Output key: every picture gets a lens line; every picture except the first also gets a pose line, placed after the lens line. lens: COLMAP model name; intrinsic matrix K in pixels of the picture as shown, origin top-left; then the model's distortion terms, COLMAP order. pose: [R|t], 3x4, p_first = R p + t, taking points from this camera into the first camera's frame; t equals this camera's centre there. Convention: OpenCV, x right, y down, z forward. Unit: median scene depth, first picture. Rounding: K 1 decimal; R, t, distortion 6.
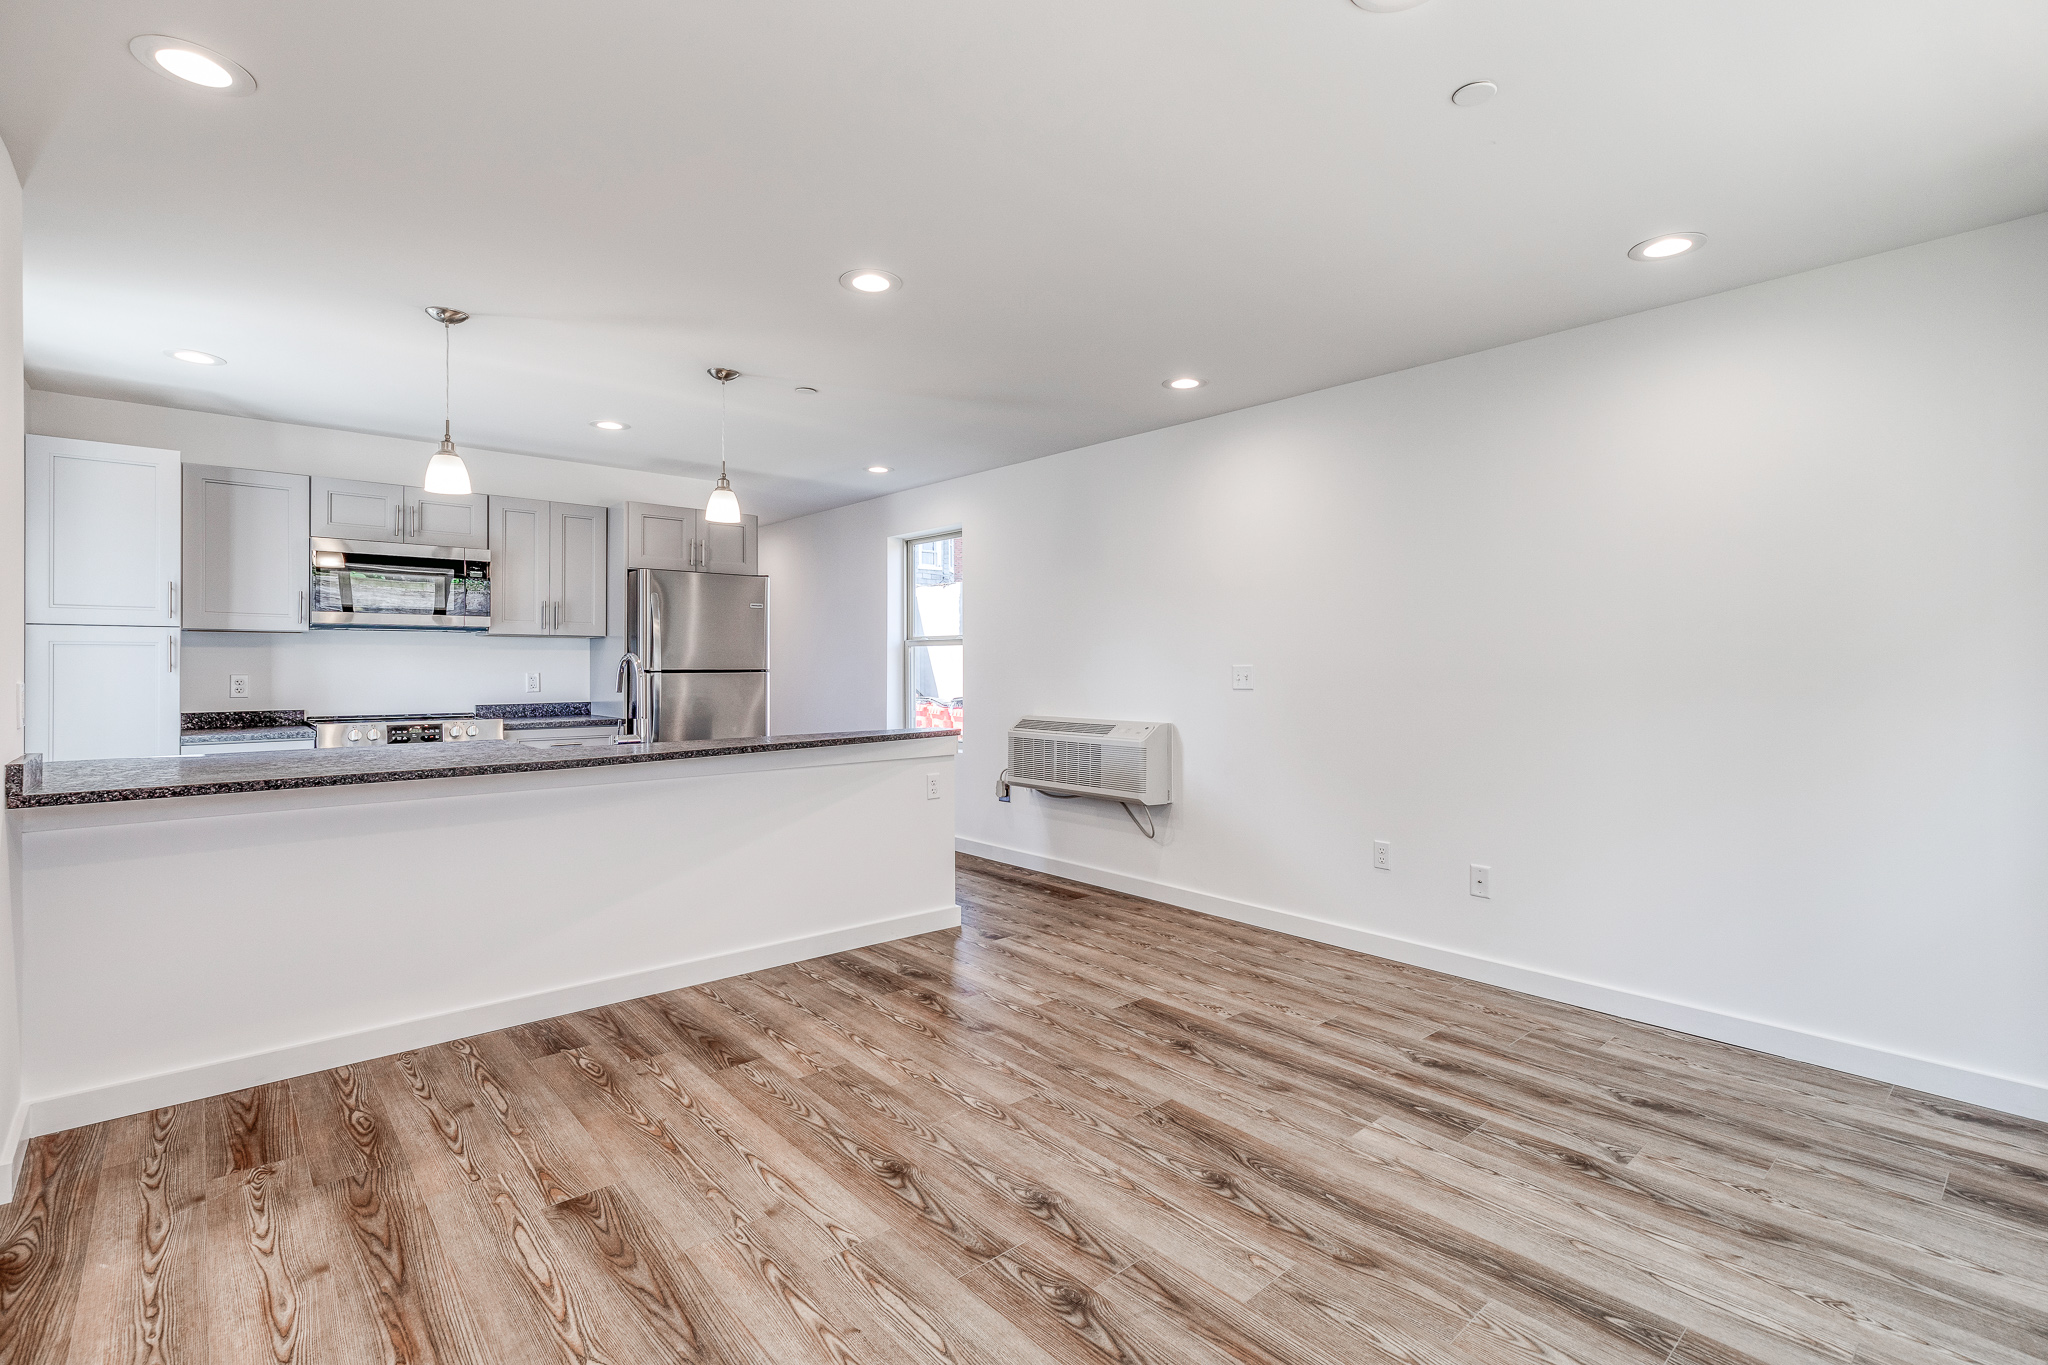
lens RADIAL K [[923.9, 0, 1027.7], [0, 923.9, 661.6], [0, 0, 1]] dist [0.007599, -0.002057]
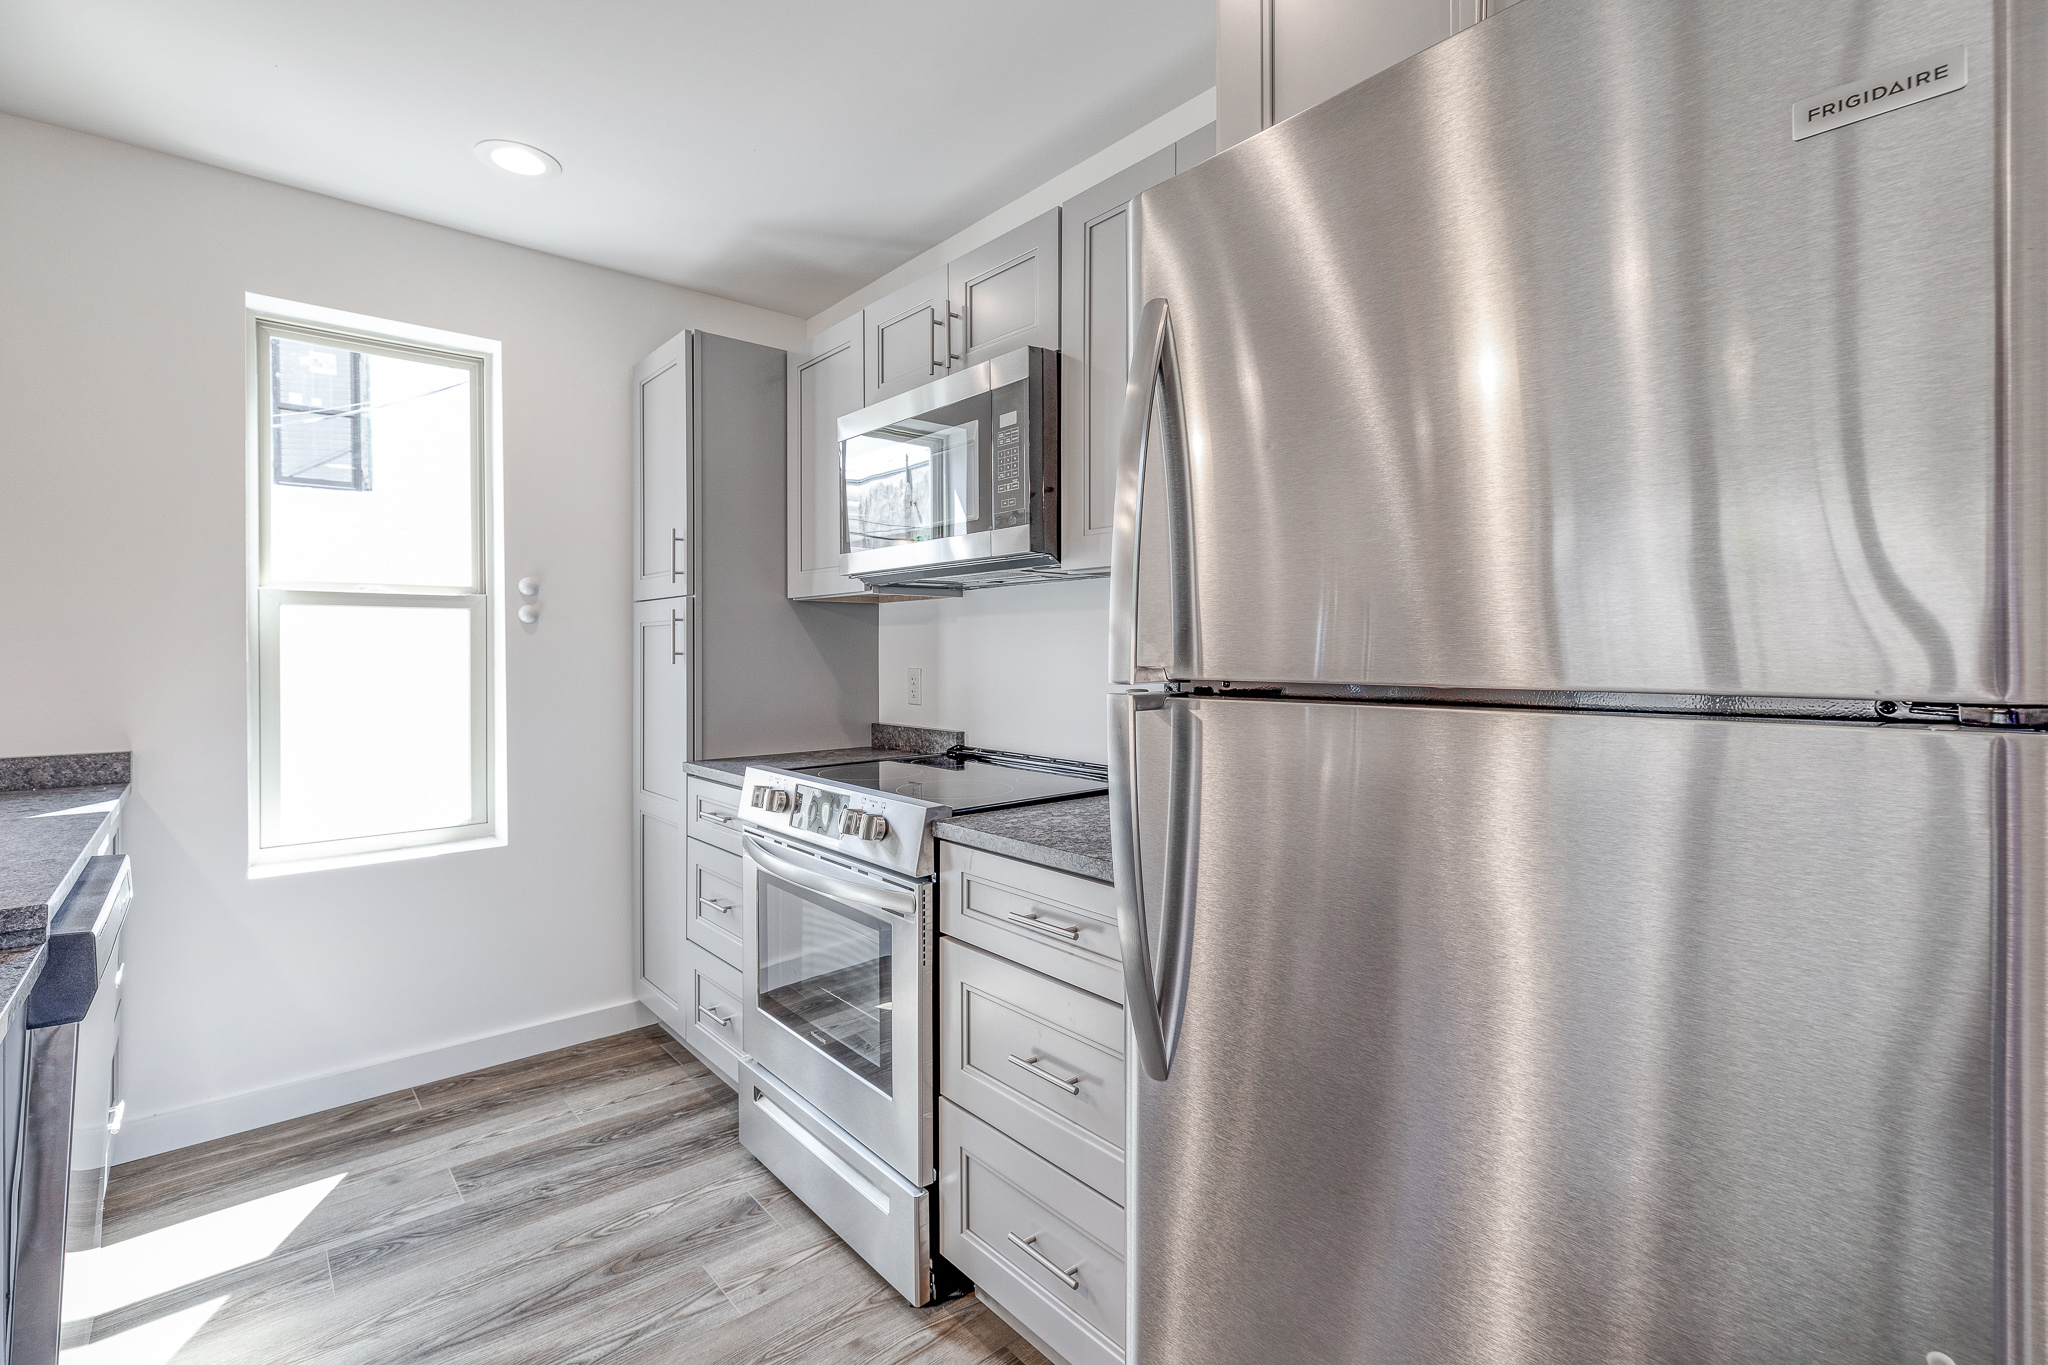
lens RADIAL K [[923.9, 0, 1028.8], [0, 923.9, 647.9], [0, 0, 1]] dist [0.007599, -0.002057]
pose [[-0.009090, -0.002638, -0.999955, -0.369129], [0.006025, 0.999978, -0.002693, 0.004342], [0.999941, -0.006049, -0.009074, 1.800389]]
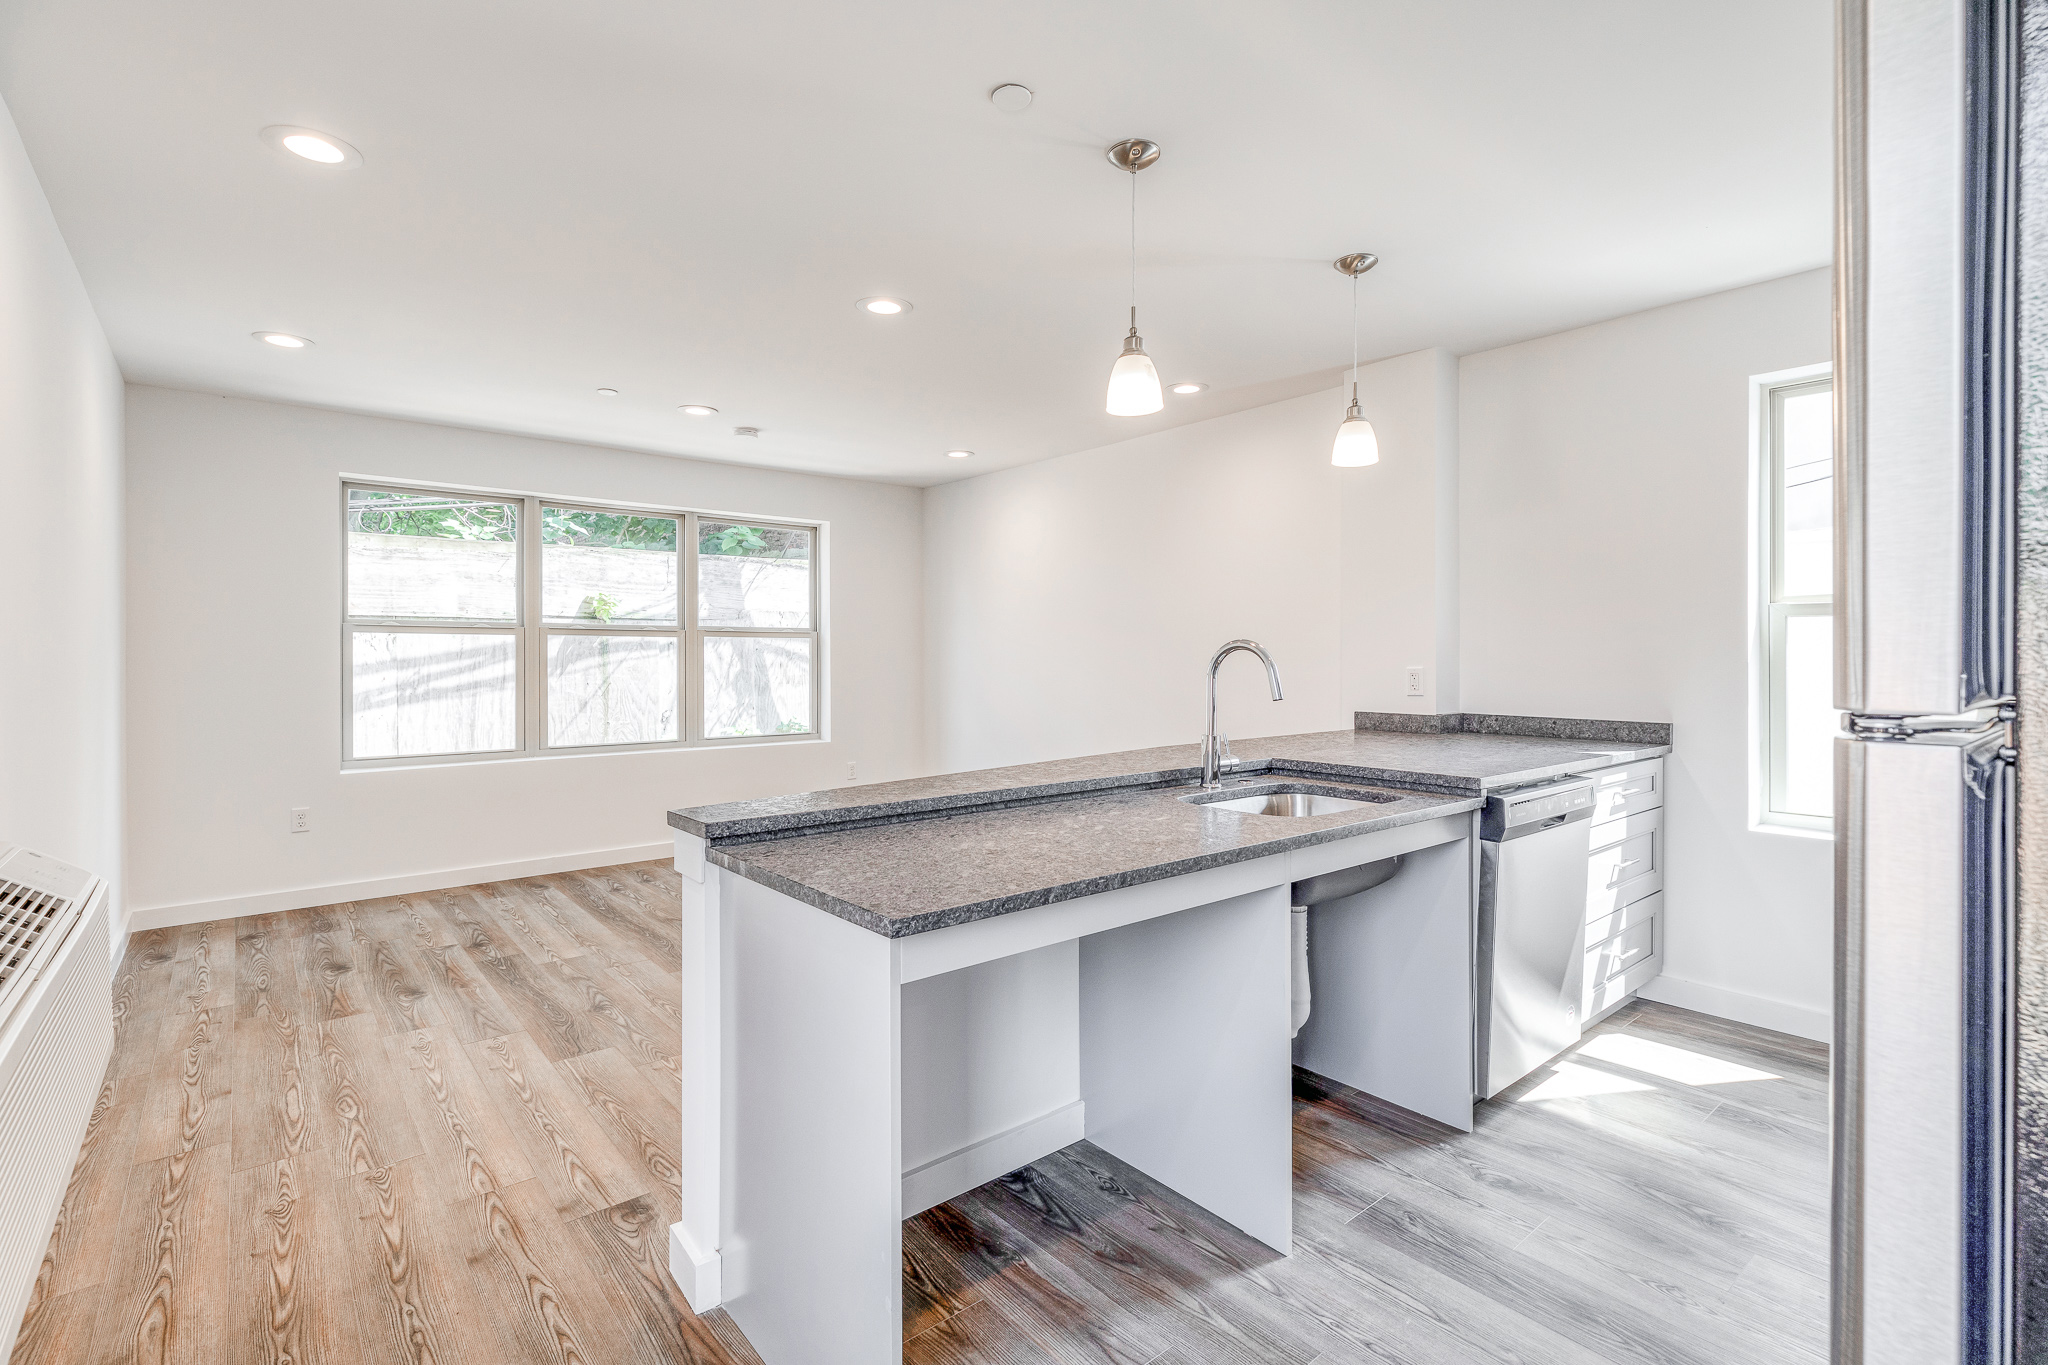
lens RADIAL K [[923.9, 0, 992.8], [0, 923.9, 656.7], [0, 0, 1]] dist [0.007599, -0.002057]
pose [[-0.999054, 0.000862, 0.043487, -0.367453], [0.000785, 0.999998, -0.001789, 0.004313], [-0.043489, -0.001753, -0.999052, 2.218134]]
